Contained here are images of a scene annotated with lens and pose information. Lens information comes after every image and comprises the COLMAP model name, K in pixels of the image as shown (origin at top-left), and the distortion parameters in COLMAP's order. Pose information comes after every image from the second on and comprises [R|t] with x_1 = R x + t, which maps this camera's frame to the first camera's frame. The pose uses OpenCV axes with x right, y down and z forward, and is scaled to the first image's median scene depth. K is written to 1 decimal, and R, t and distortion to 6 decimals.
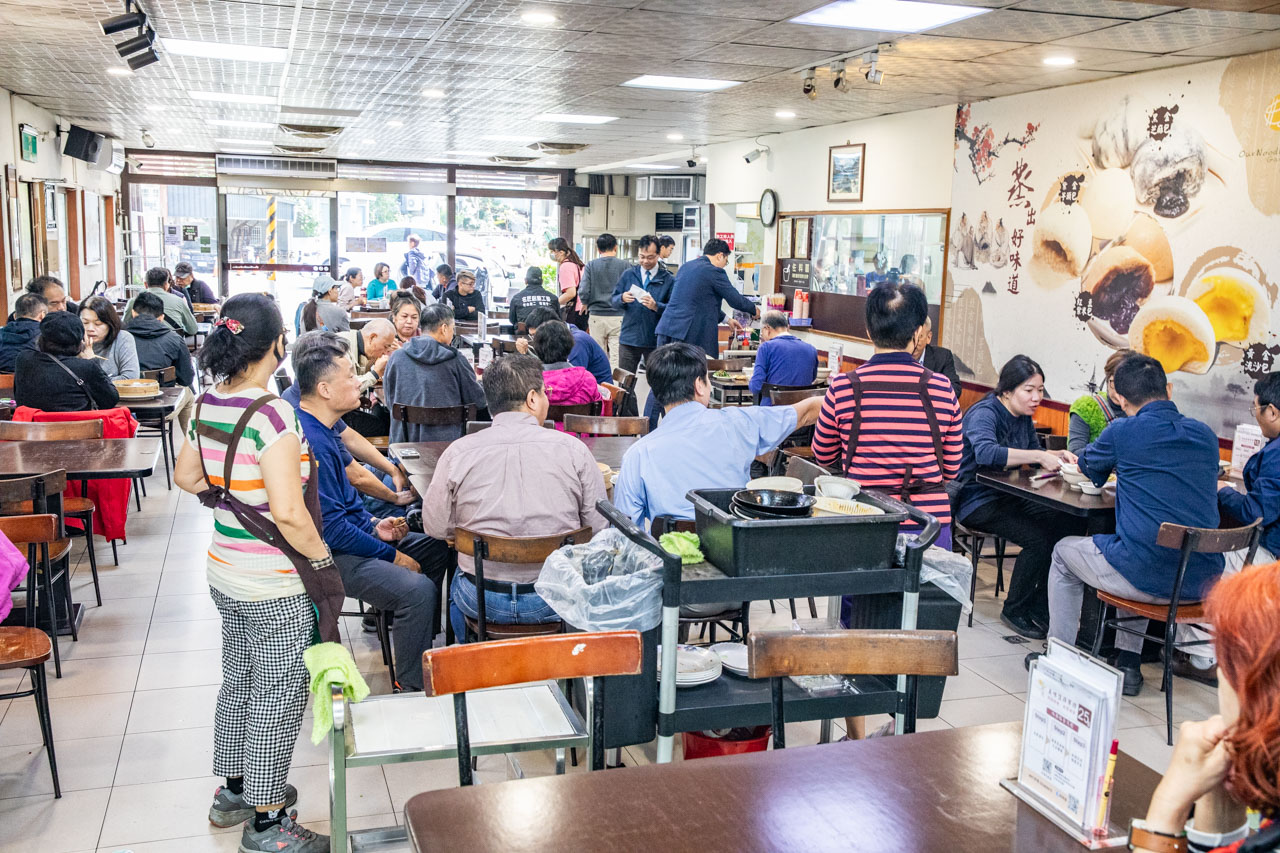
lens RADIAL K [[1243.3, 0, 640.0], [0, 1243.3, 426.5], [0, 0, 1]] dist [0.001314, 0.000078]
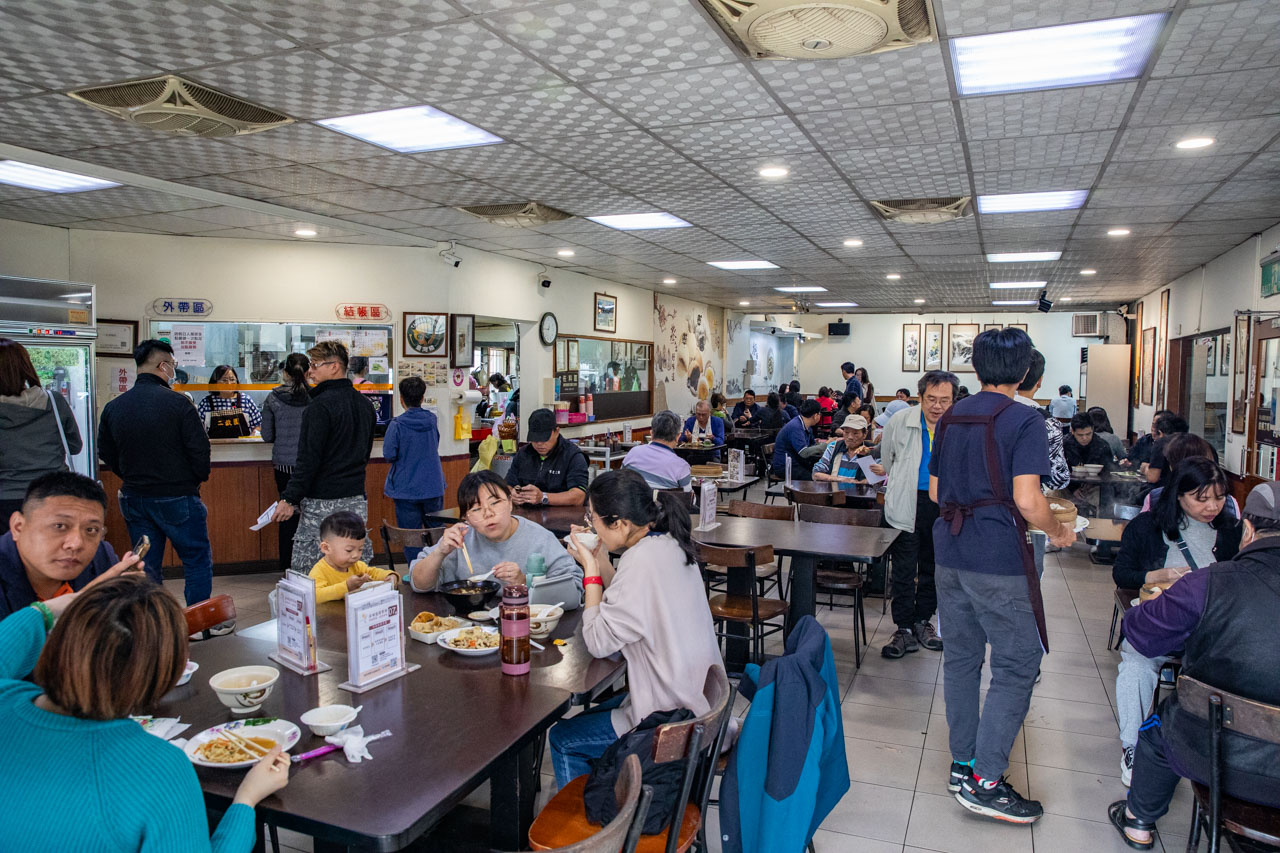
lens RADIAL K [[864.8, 0, 640.0], [0, 864.8, 426.5], [0, 0, 1]] dist [-0.000128, -0.000073]
pose [[-0.775975, -0.075093, 0.626277, -0.661328], [0.066378, 0.977654, 0.199468, -0.344878], [-0.627261, 0.196353, -0.753651, 2.240065]]
